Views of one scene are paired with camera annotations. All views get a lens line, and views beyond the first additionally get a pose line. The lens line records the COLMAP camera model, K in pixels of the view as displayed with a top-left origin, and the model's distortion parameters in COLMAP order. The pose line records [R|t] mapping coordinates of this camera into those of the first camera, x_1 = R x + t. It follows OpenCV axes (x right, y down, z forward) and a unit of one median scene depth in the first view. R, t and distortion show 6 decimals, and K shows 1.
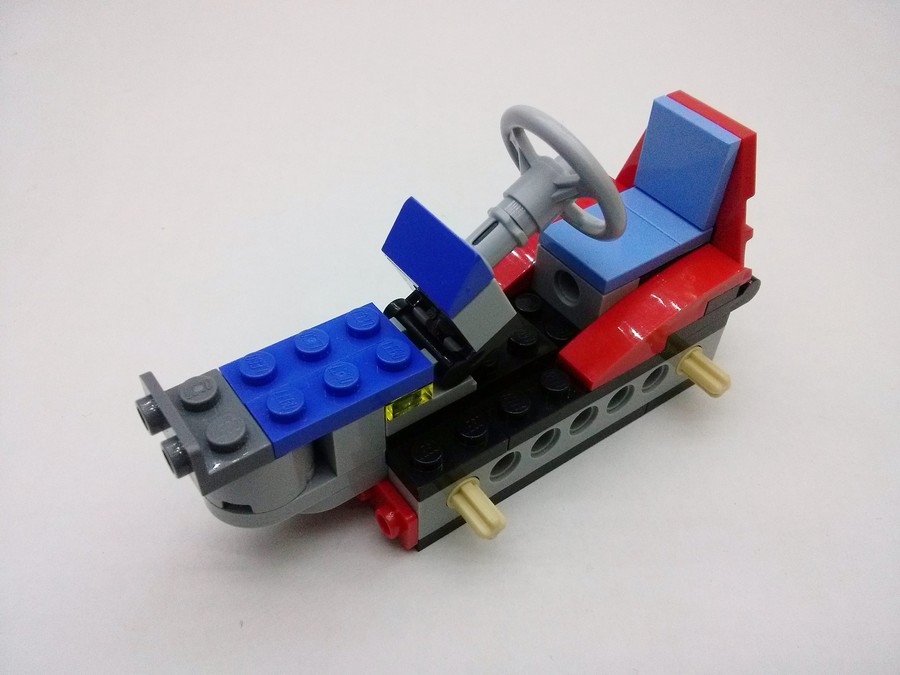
lens RADIAL K [[843.6, 0, 450.0], [0, 843.6, 337.5], [0, 0, 1]] dist [0.204320, -0.797924]
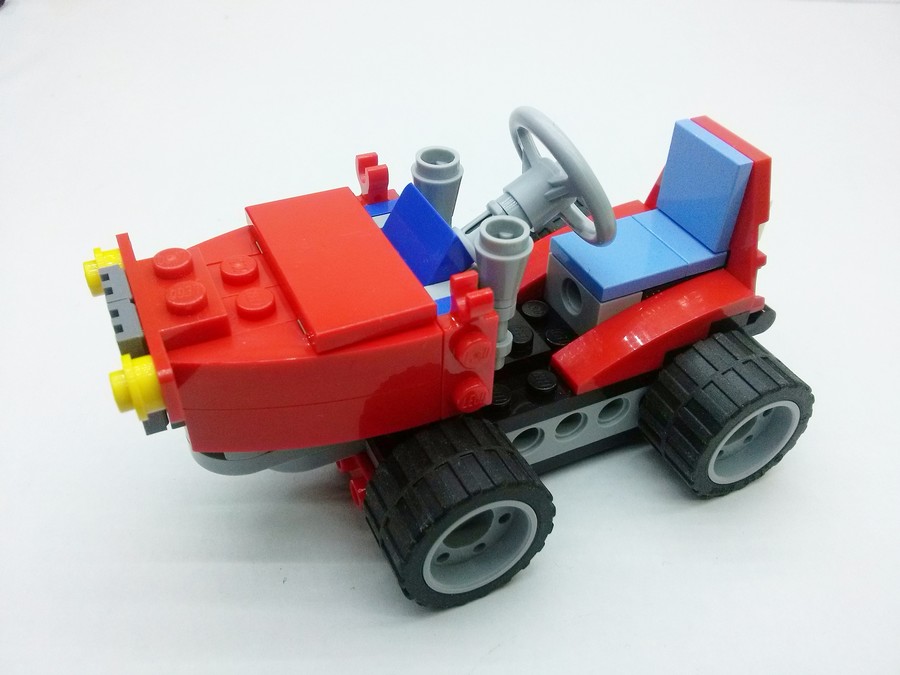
lens RADIAL K [[843.6, 0, 450.0], [0, 843.6, 337.5], [0, 0, 1]] dist [0.204320, -0.797924]
pose [[0.984255, 0.105404, -0.141891, 0.152314], [-0.115854, 0.990970, -0.067504, 0.080567], [0.133495, 0.082880, 0.987578, -0.021067]]
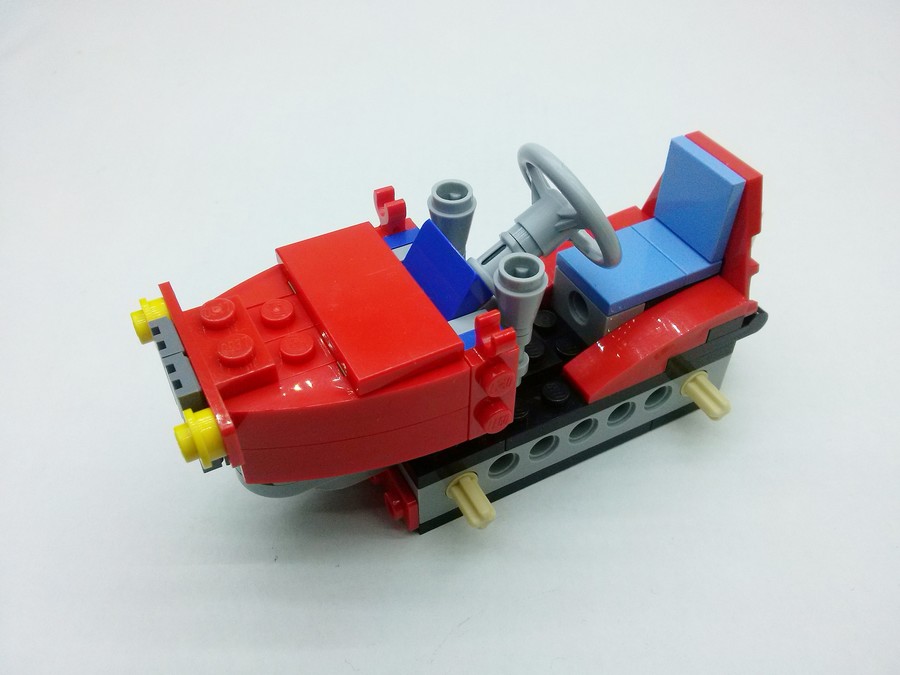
lens RADIAL K [[843.6, 0, 450.0], [0, 843.6, 337.5], [0, 0, 1]] dist [0.204320, -0.797924]
pose [[0.990748, 0.070580, -0.115921, 0.109349], [-0.071373, 0.997446, -0.002699, -0.006144], [0.115435, 0.010948, 0.993255, -0.105254]]
